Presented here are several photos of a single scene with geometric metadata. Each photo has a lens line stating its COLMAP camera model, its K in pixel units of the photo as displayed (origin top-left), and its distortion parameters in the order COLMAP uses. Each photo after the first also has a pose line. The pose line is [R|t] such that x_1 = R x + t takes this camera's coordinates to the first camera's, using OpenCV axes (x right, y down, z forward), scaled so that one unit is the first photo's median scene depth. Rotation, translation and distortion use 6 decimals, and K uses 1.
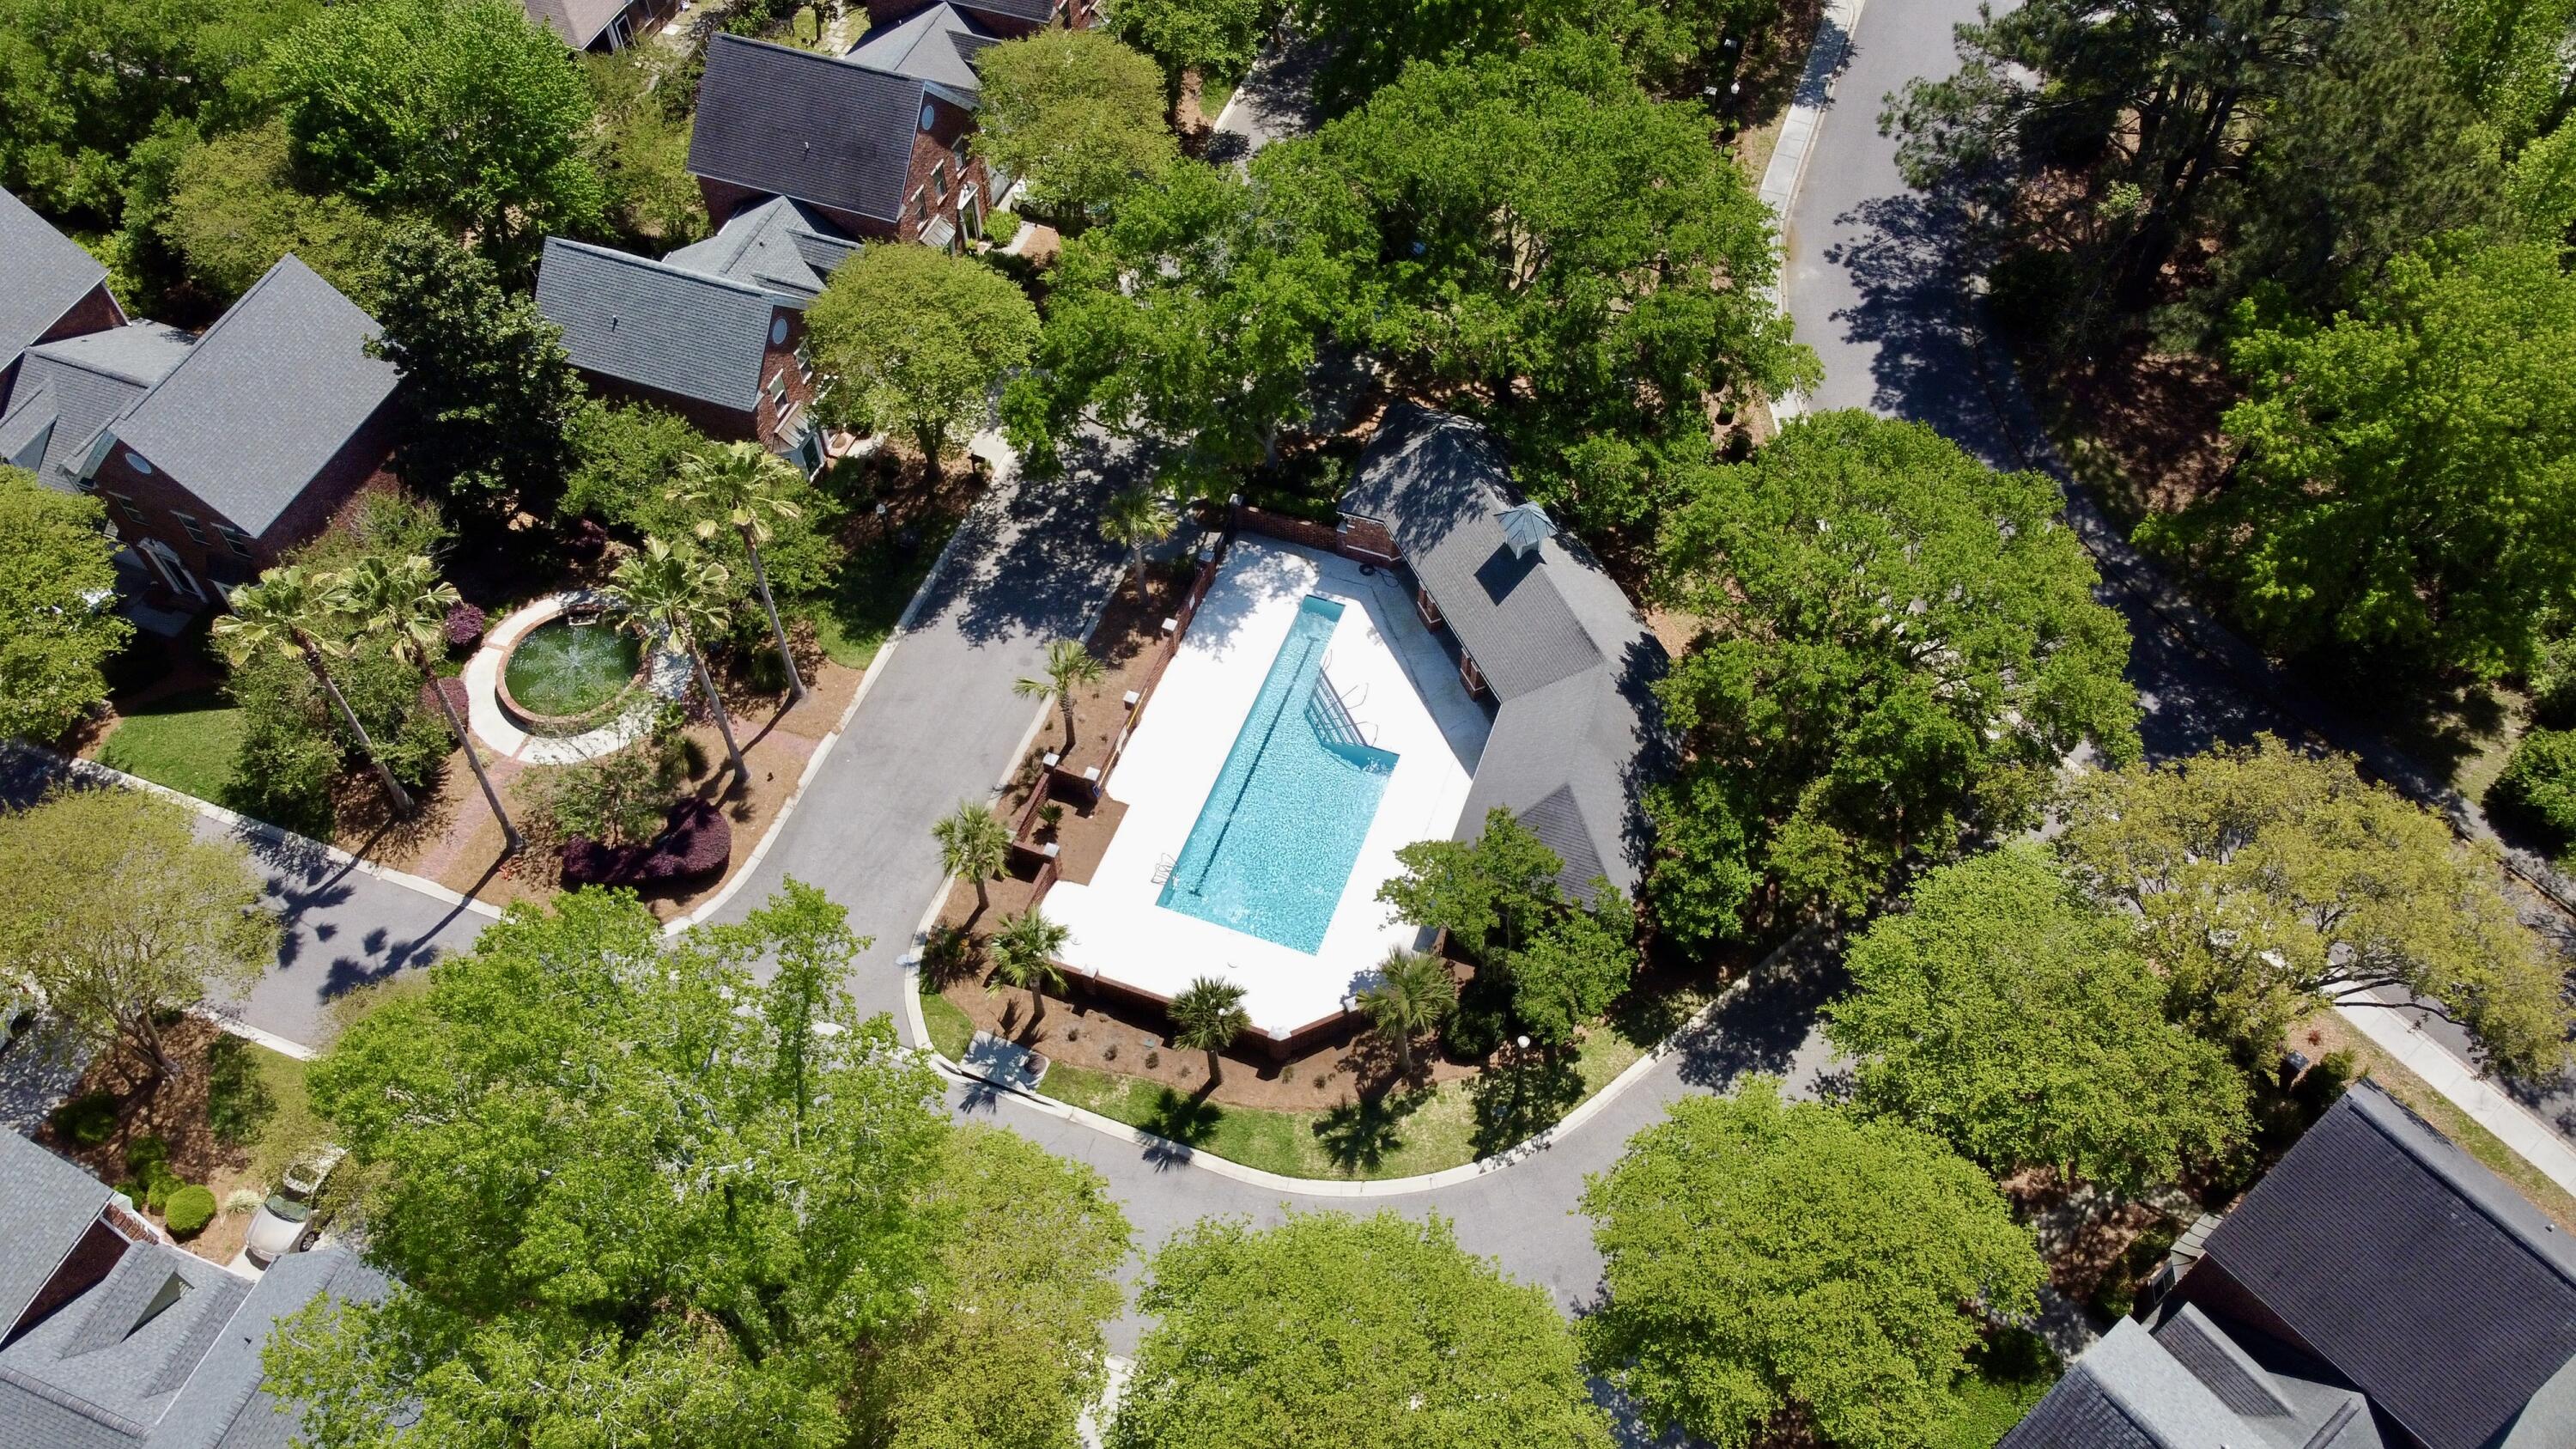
lens RADIAL K [[1956.4, 0, 1288.0], [0, 1956.4, 724.5], [0, 0, 1]] dist [0.007642, 0.000196]
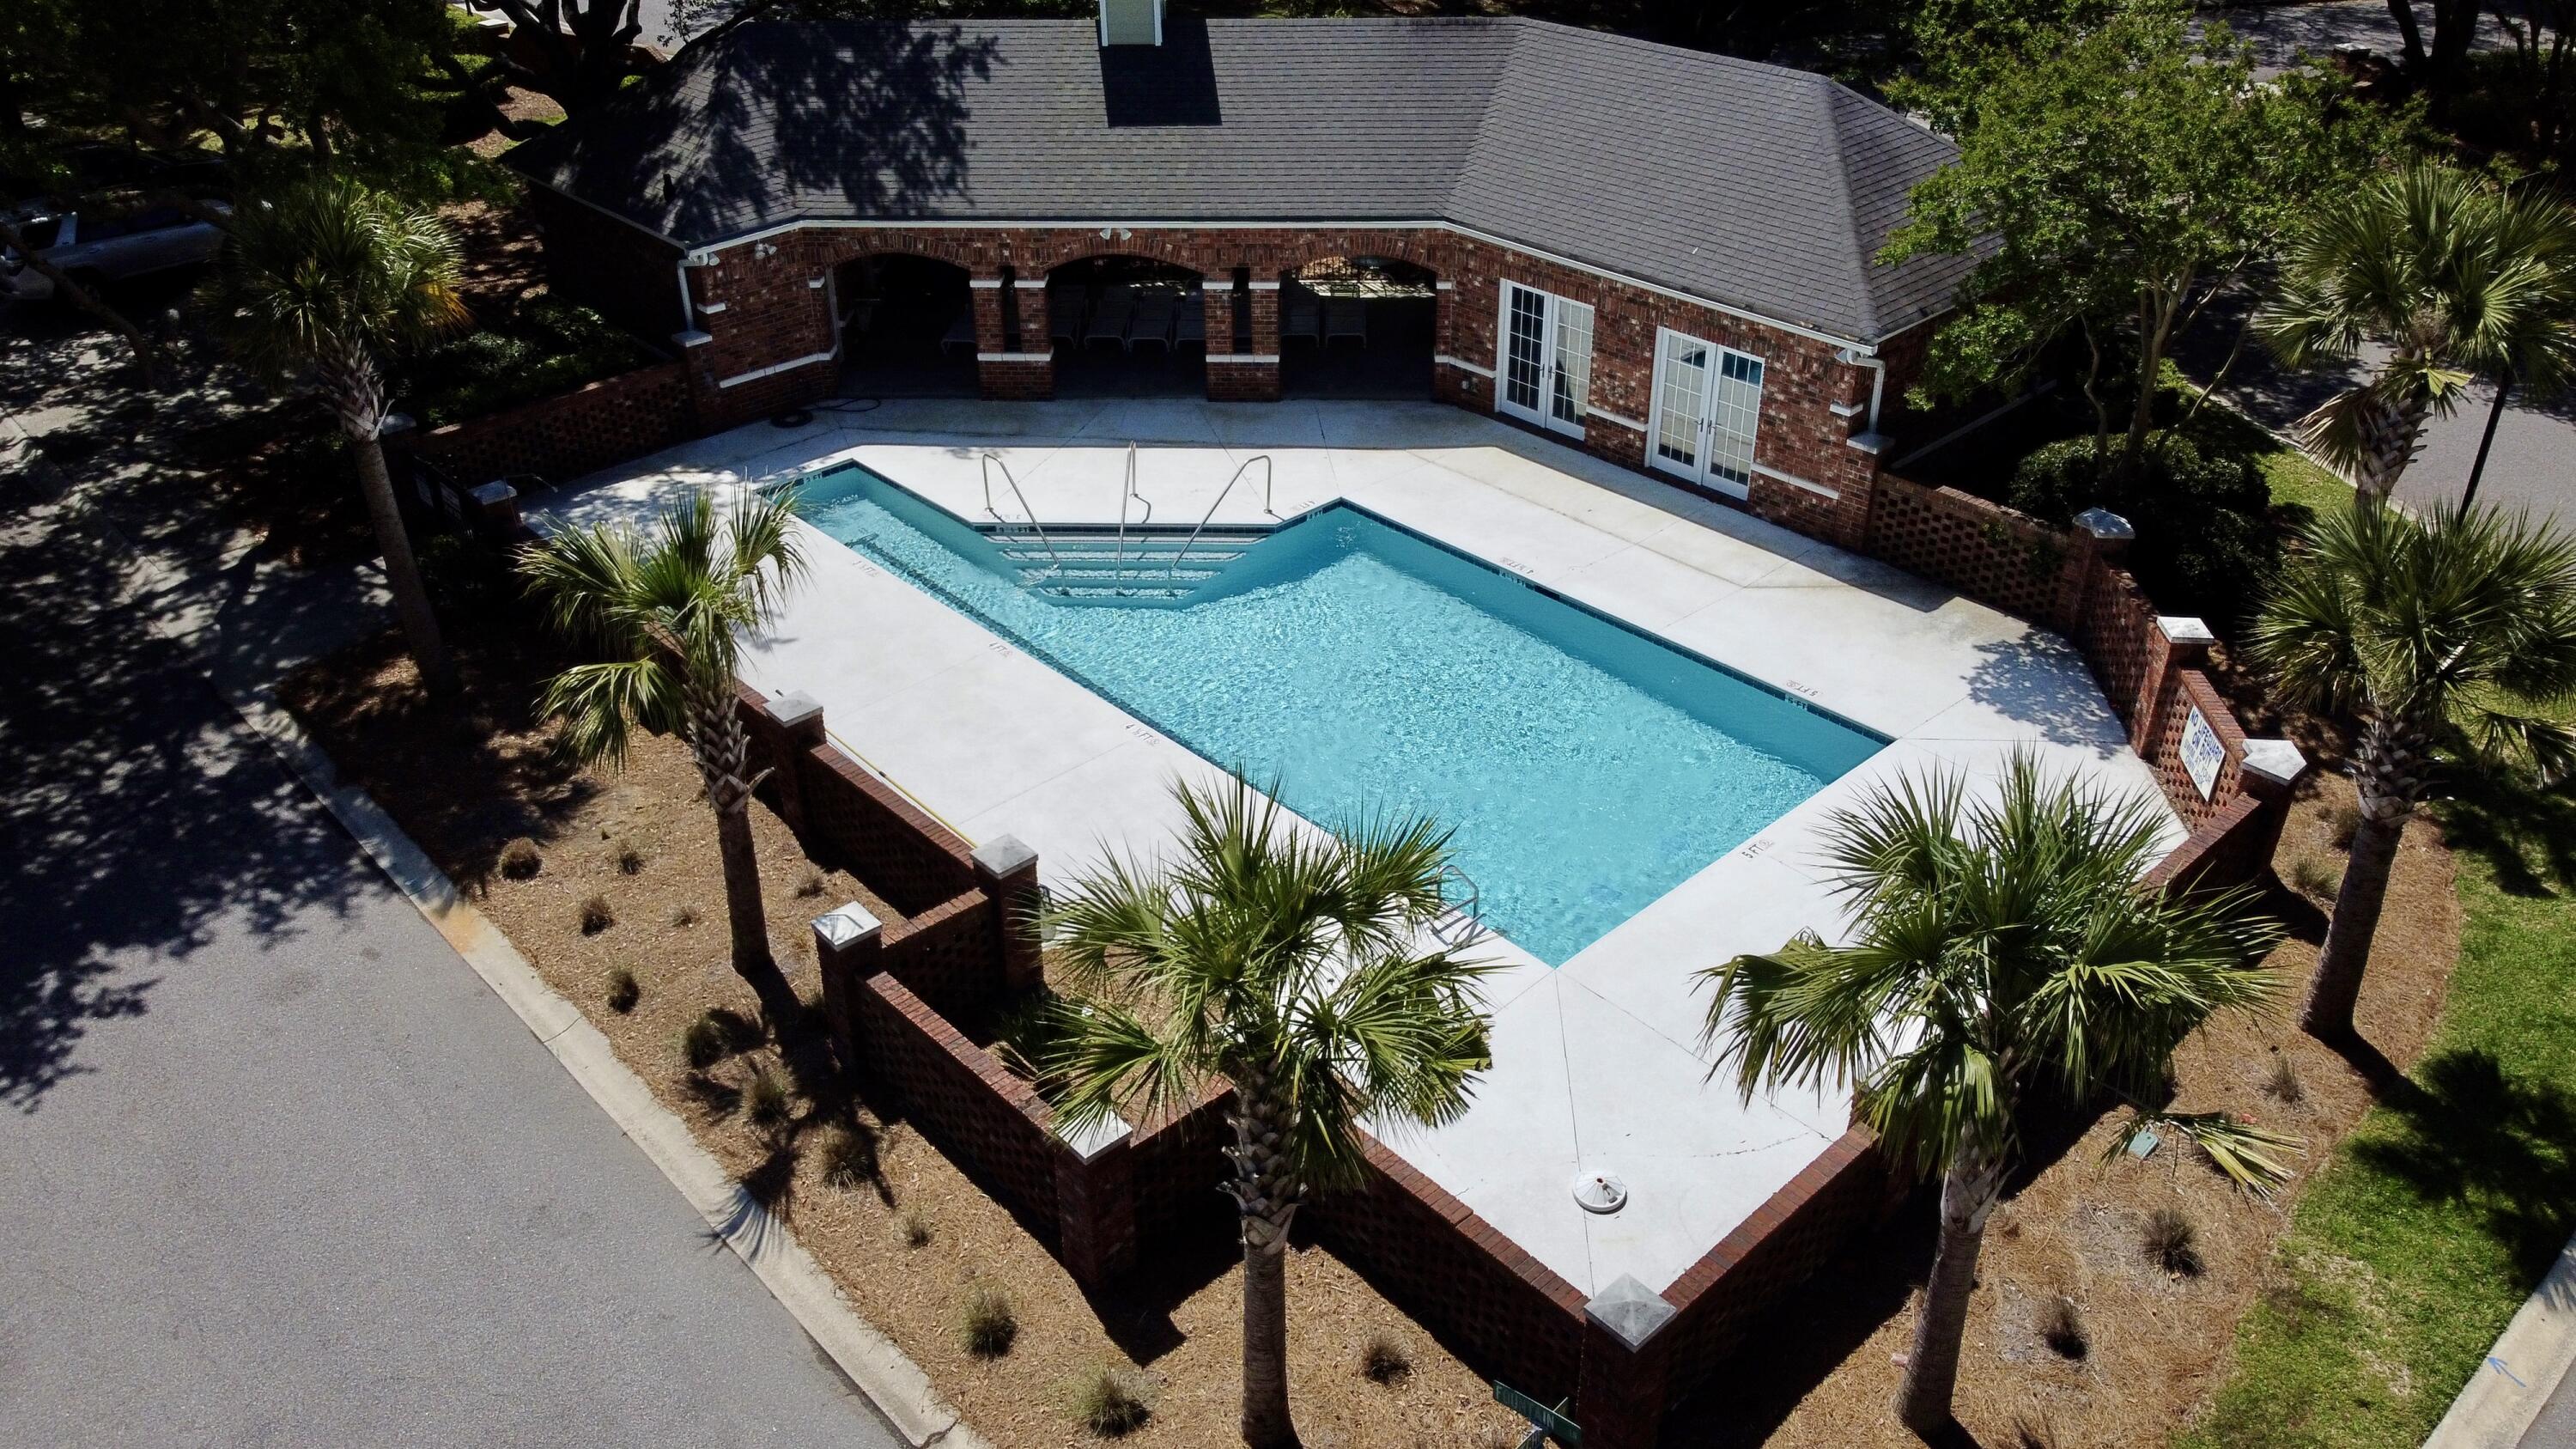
lens RADIAL K [[1956.4, 0, 1288.0], [0, 1956.4, 724.5], [0, 0, 1]] dist [0.007642, 0.000196]
pose [[0.449055, -0.465295, 0.762791, -0.255683], [0.716741, 0.697331, 0.003420, 0.036746], [-0.533510, 0.545188, 0.646636, 0.752047]]
